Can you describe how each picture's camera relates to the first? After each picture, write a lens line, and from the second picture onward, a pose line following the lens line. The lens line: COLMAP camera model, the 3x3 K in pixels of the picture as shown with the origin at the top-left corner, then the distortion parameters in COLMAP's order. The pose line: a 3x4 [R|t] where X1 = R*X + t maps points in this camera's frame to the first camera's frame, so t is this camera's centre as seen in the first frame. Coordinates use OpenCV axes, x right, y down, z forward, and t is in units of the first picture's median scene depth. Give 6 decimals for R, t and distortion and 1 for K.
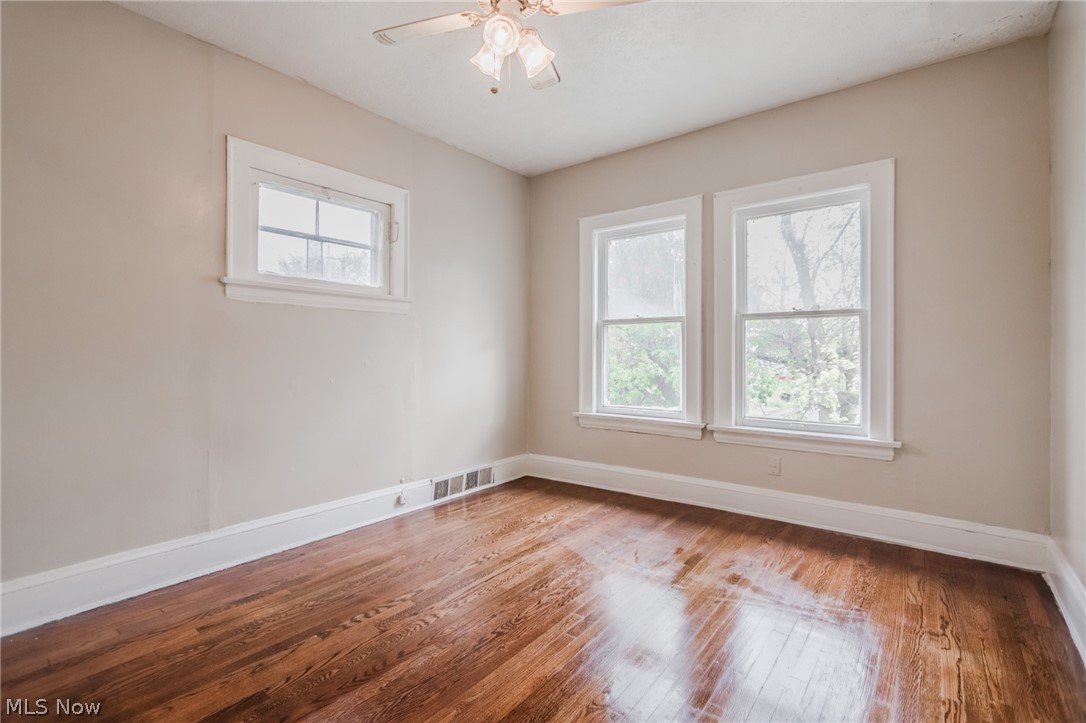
lens RADIAL K [[509.4, 0, 541.7], [0, 509.4, 351.4], [0, 0, 1]] dist [-0.003957, -0.000553]
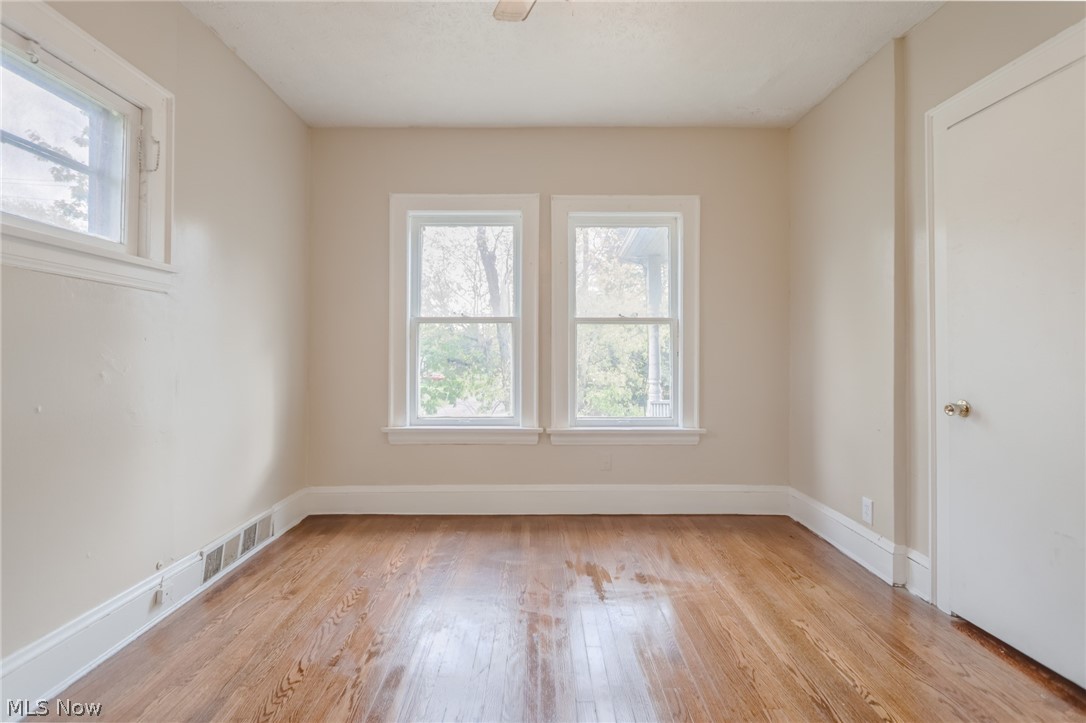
lens RADIAL K [[509.4, 0, 541.7], [0, 509.4, 351.4], [0, 0, 1]] dist [-0.003957, -0.000553]
pose [[0.777811, 0.005098, 0.628478, -0.301417], [-0.002937, 0.999986, -0.004476, -0.000665], [-0.628492, 0.001636, 0.777815, 0.238515]]
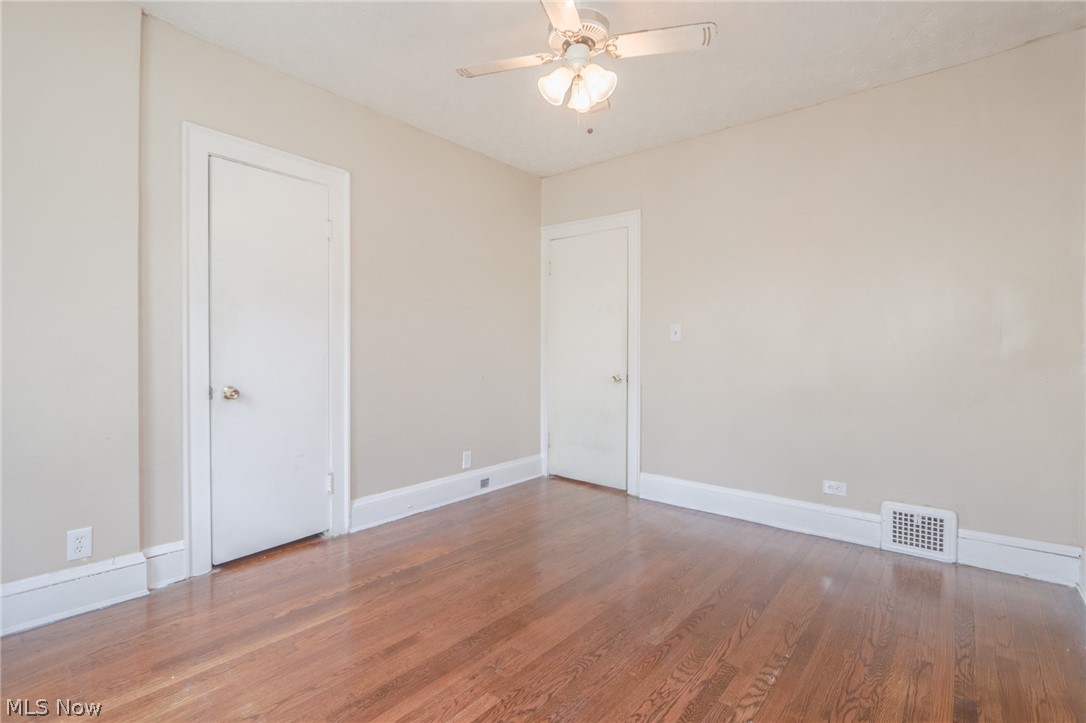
lens RADIAL K [[509.4, 0, 541.7], [0, 509.4, 351.4], [0, 0, 1]] dist [-0.003957, -0.000553]
pose [[-0.999600, -0.001421, 0.028248, -0.009166], [-0.000995, 0.999886, 0.015059, -0.009435], [-0.028266, 0.015025, -0.999488, 1.138016]]
